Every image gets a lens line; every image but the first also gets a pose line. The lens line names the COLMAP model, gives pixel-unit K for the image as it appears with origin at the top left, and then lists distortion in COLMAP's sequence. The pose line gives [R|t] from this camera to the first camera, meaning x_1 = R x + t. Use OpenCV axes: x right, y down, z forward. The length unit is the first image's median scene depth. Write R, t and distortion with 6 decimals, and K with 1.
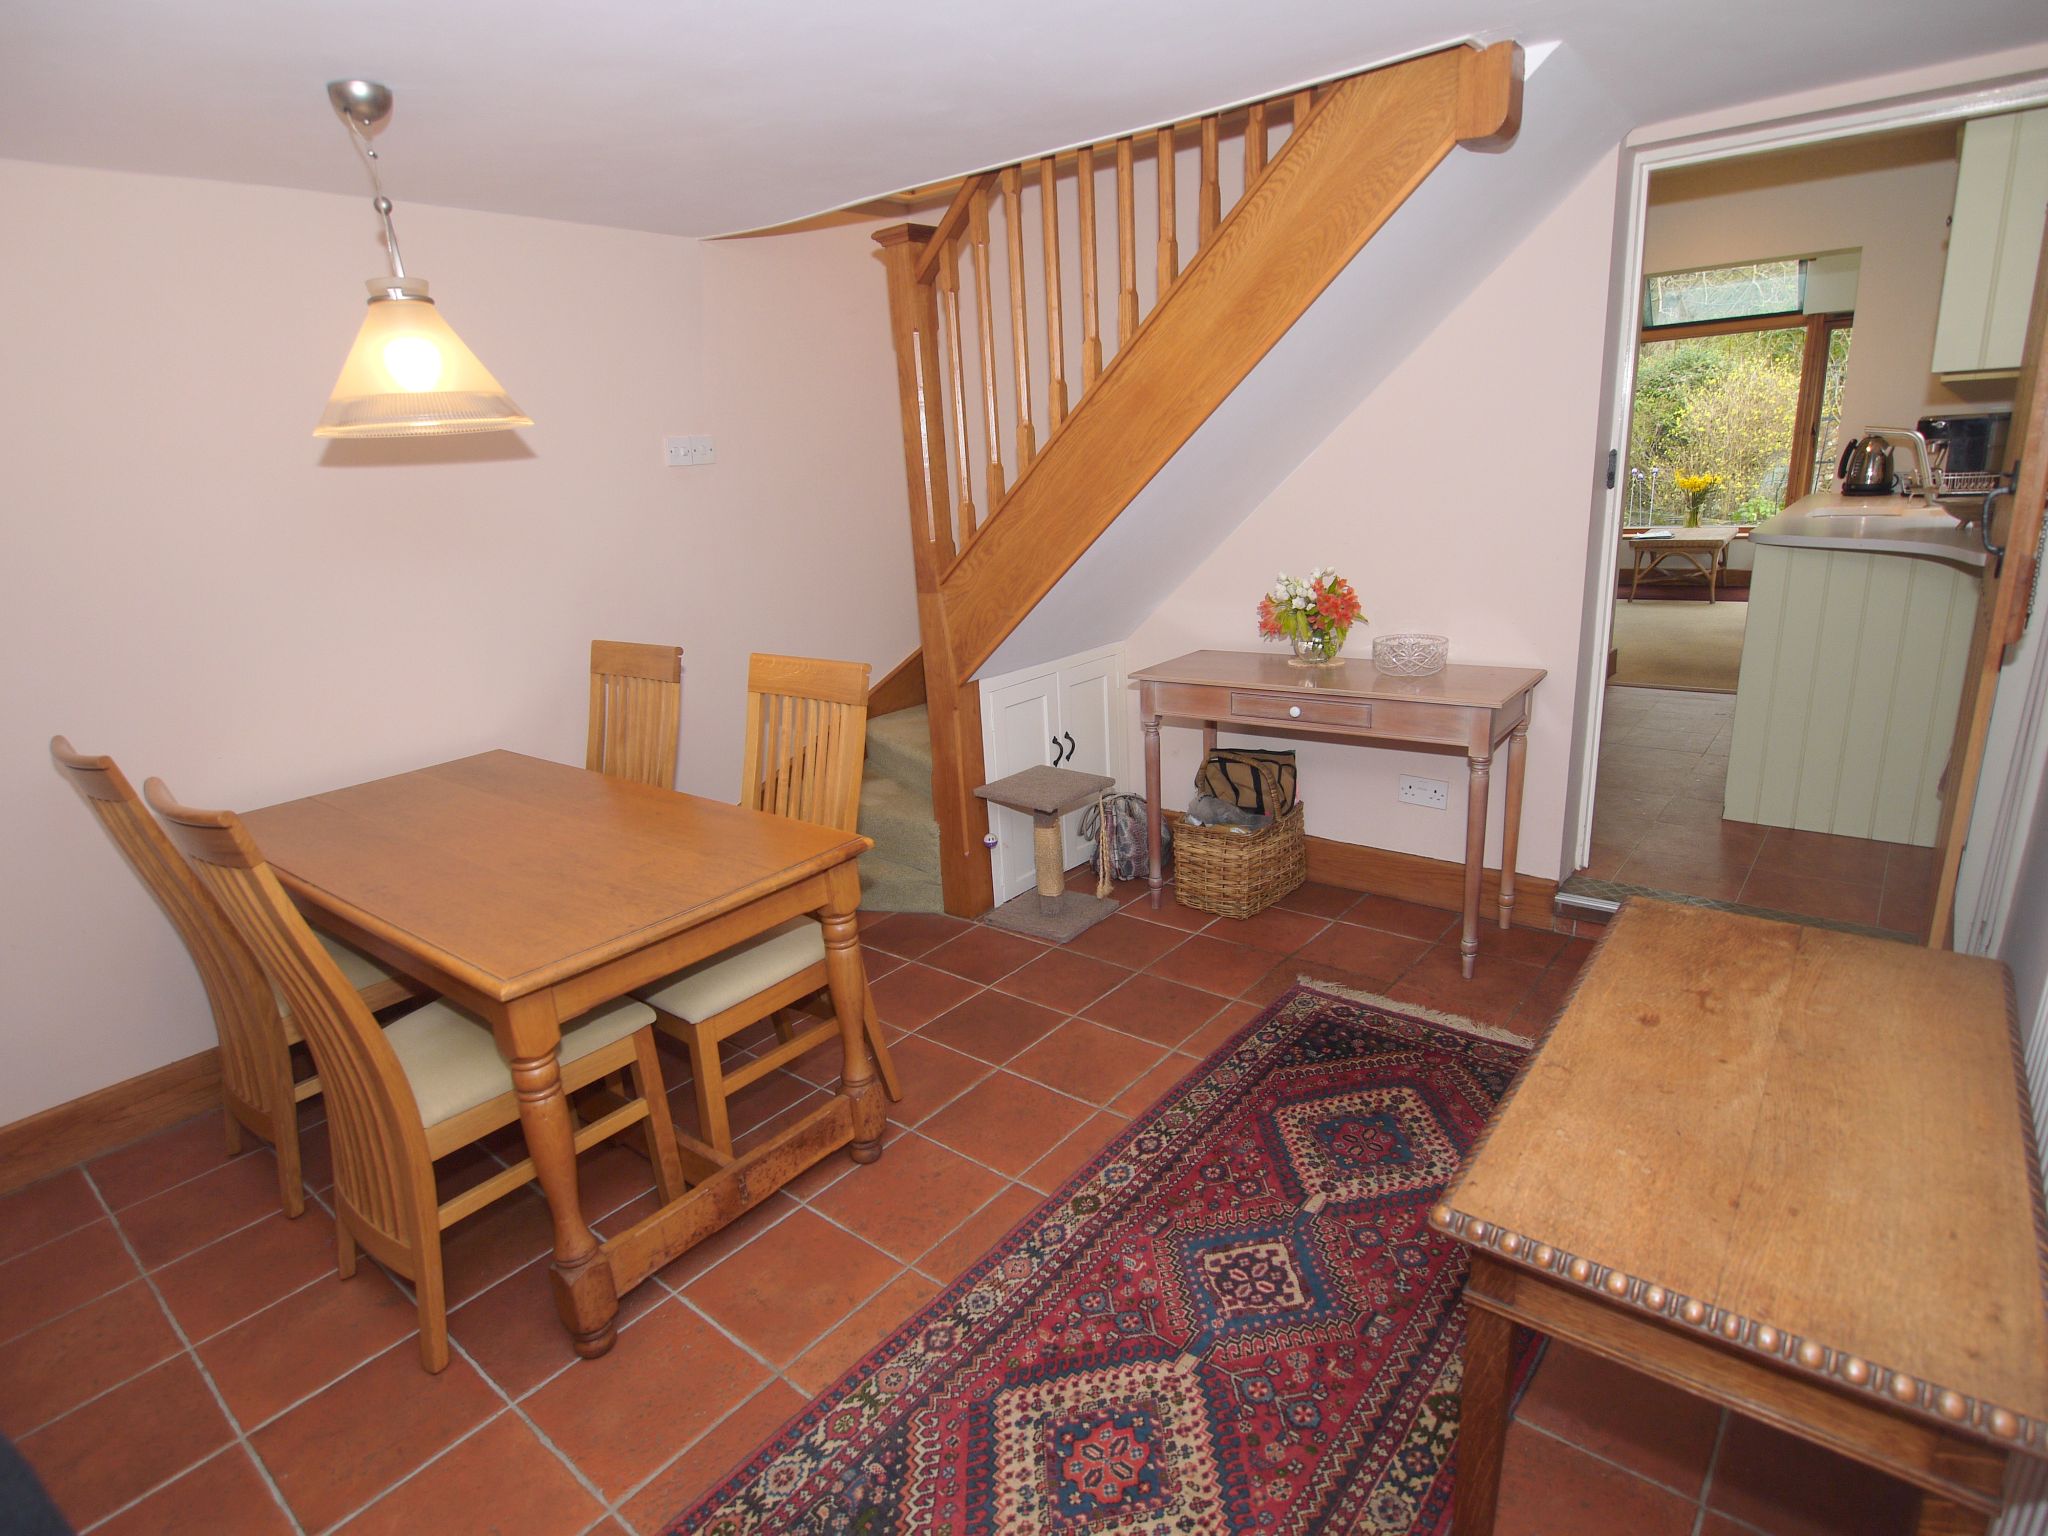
lens RADIAL K [[1073.0, 0, 1025.1], [0, 1073.0, 759.2], [0, 0, 1]] dist [-0.004636, -0.000188]
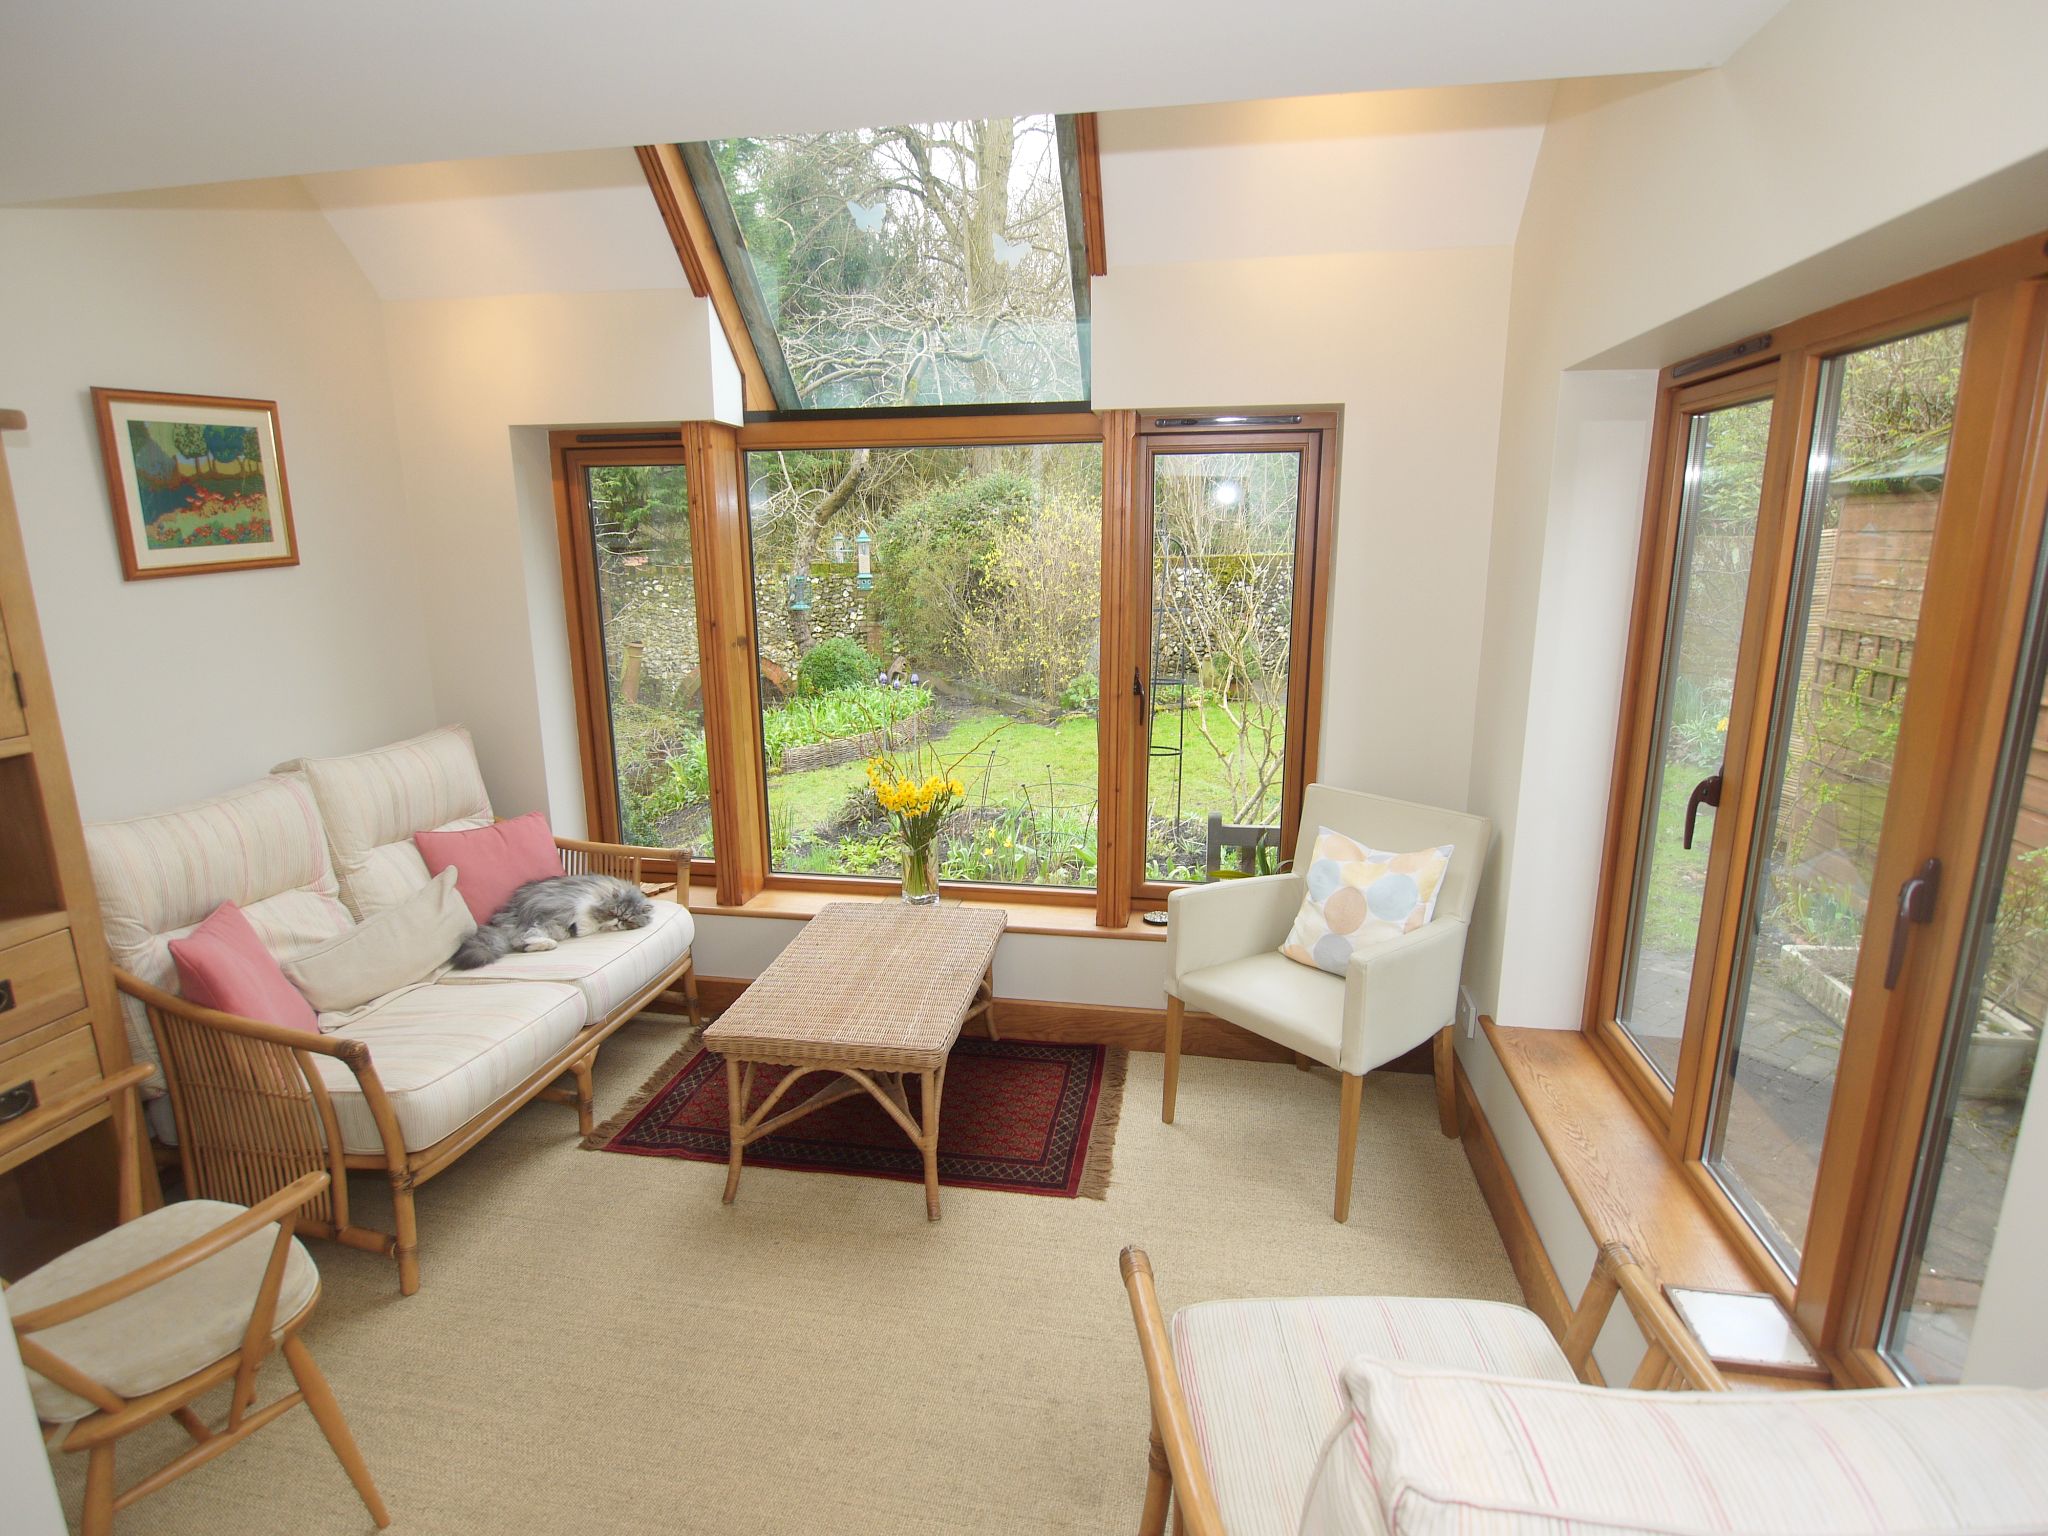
lens RADIAL K [[1073.0, 0, 1019.7], [0, 1073.0, 771.4], [0, 0, 1]] dist [-0.004636, -0.000188]
pose [[0.874083, -0.047854, 0.483415, 0.286269], [0.081054, 0.995553, -0.048006, -0.150403], [-0.478967, 0.081144, 0.874074, 0.382745]]
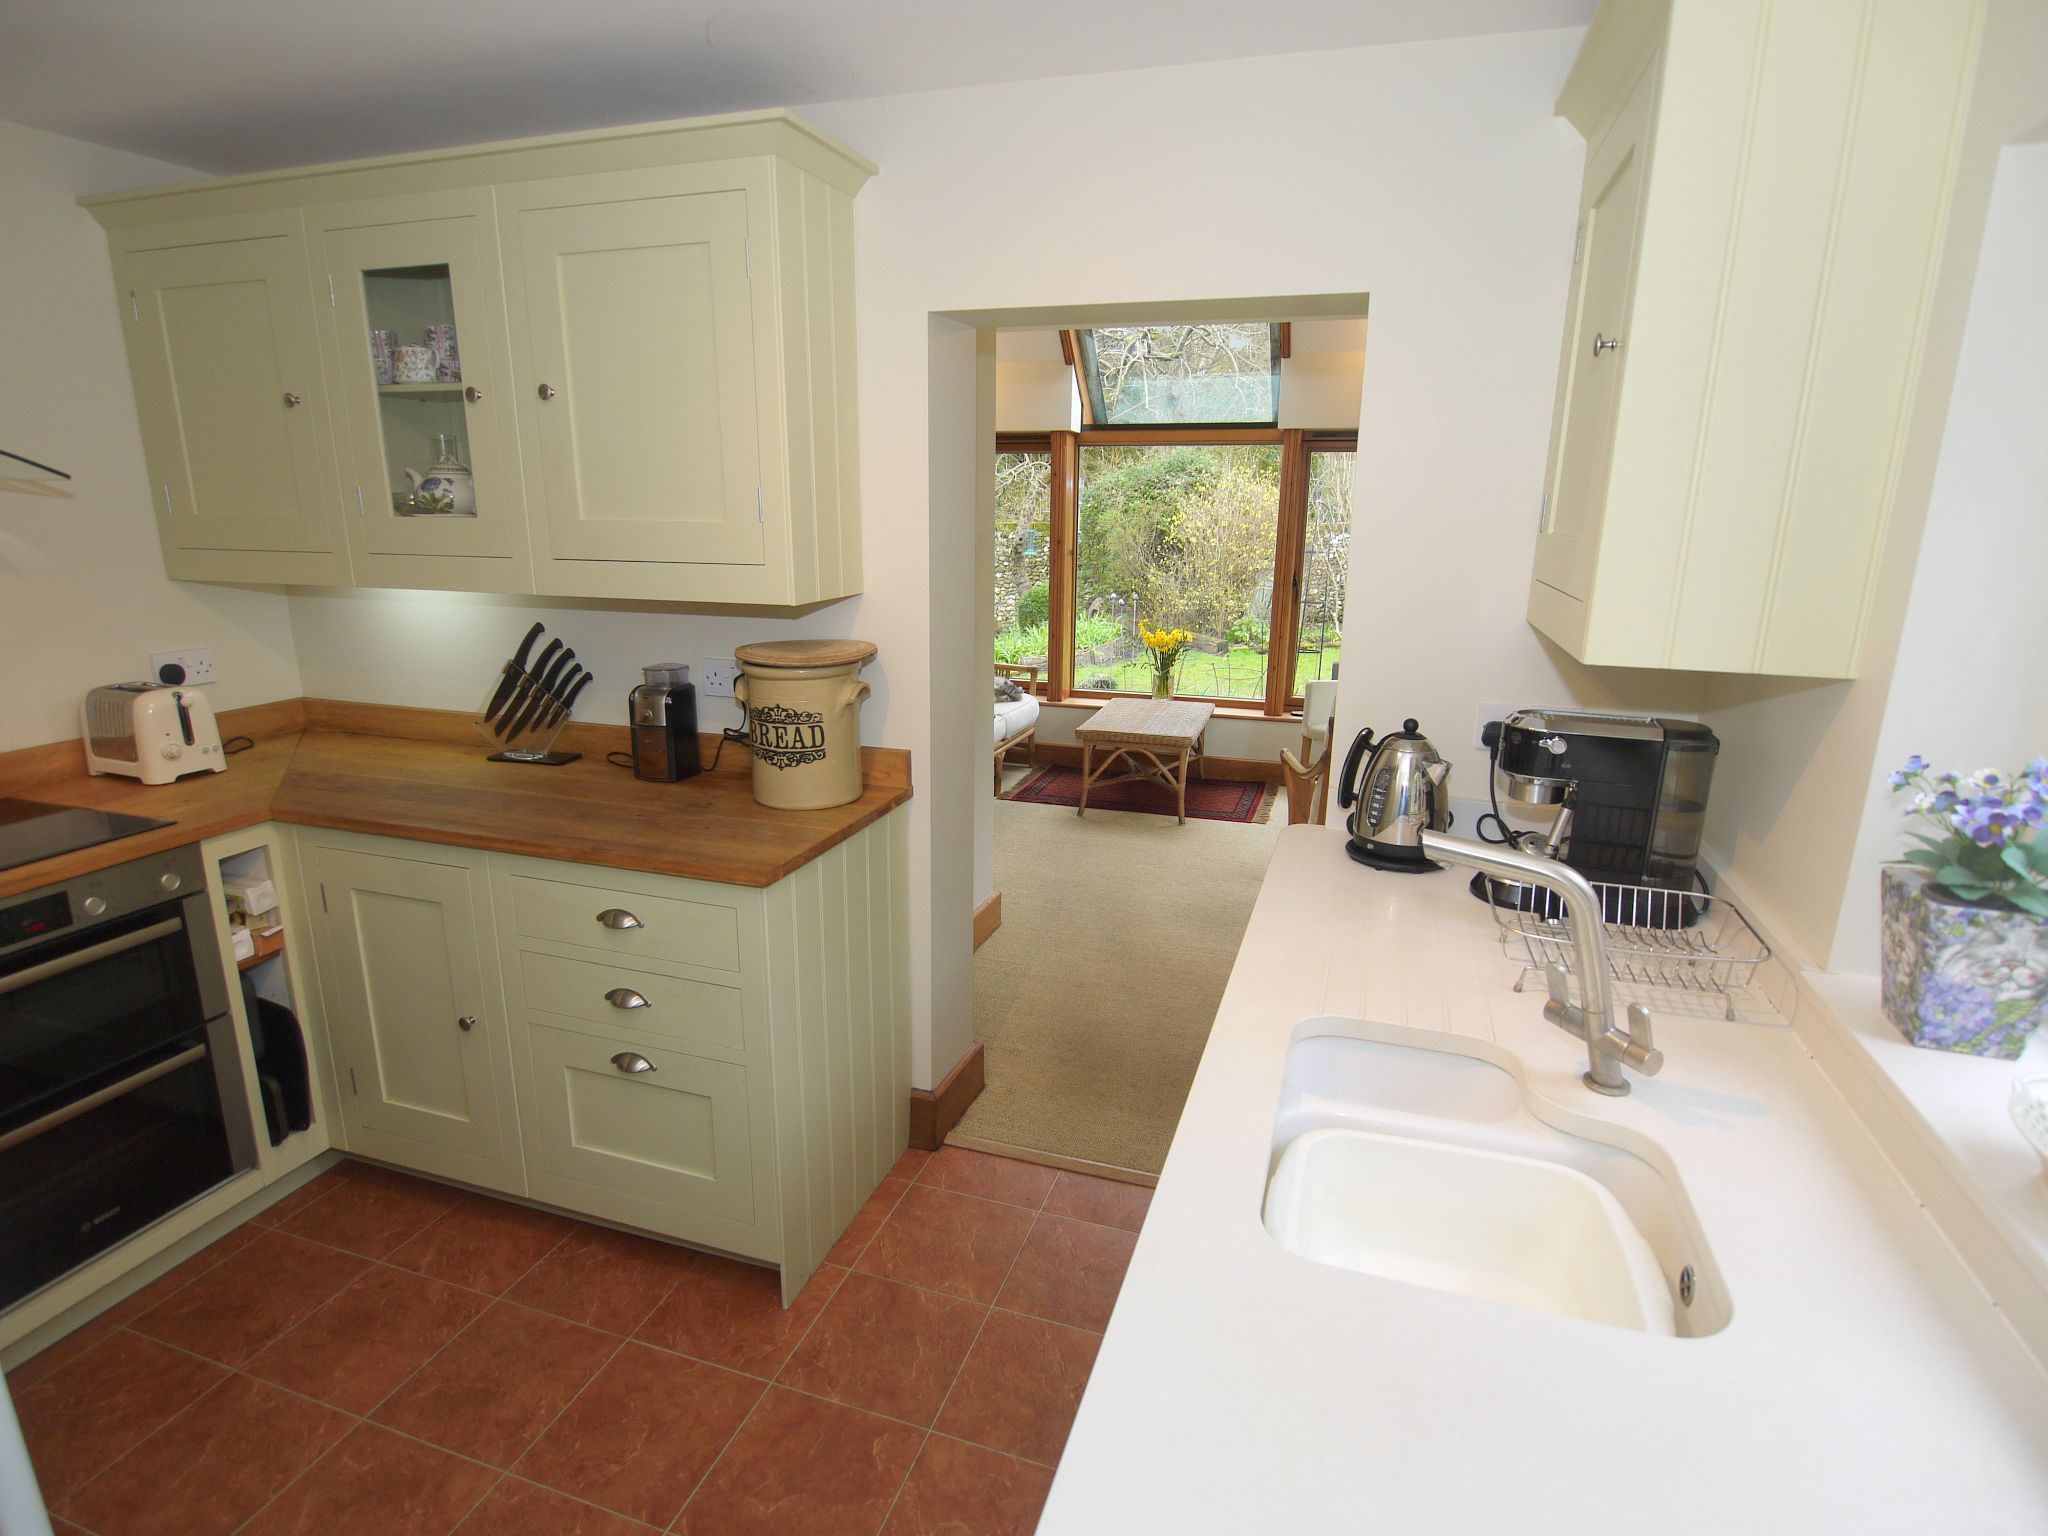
lens RADIAL K [[1073.0, 0, 1022.4], [0, 1073.0, 770.4], [0, 0, 1]] dist [-0.004636, -0.000188]
pose [[0.930234, -0.015454, 0.366642, 0.161921], [0.028204, 0.999168, -0.029443, -0.091711], [-0.365882, 0.037729, 0.929896, 0.216149]]
